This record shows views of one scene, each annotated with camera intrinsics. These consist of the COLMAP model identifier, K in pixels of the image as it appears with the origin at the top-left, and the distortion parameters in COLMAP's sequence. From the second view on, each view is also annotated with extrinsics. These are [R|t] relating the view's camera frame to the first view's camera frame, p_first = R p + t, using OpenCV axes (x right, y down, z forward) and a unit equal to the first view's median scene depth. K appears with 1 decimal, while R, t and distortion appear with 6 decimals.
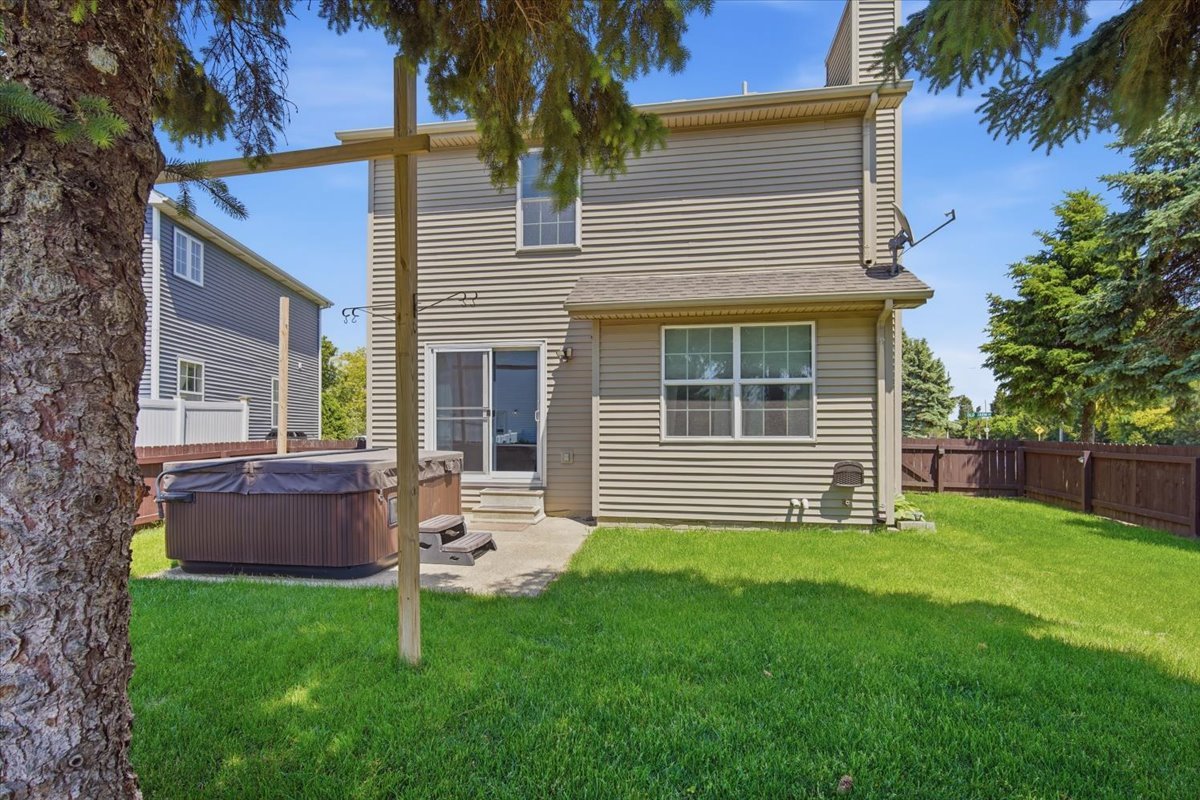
lens RADIAL K [[537.0, 0, 597.8], [0, 537.0, 417.6], [0, 0, 1]] dist [-0.004897, -0.000183]
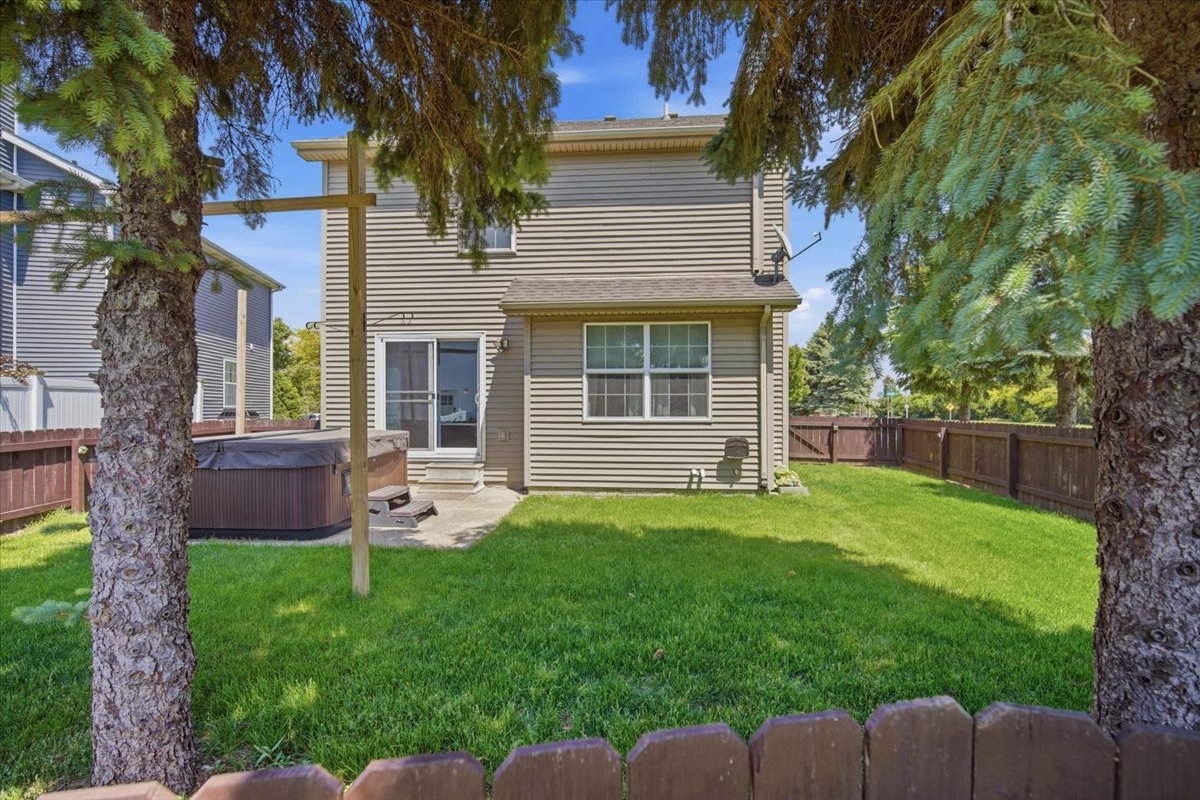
lens RADIAL K [[524.7, 0, 598.3], [0, 524.7, 397.2], [0, 0, 1]] dist [-0.011592, 0.000818]
pose [[0.996241, 0.001044, 0.086614, 0.053176], [-0.001593, 0.999979, 0.006263, -0.016087], [-0.086605, -0.006377, 0.996222, -0.146588]]
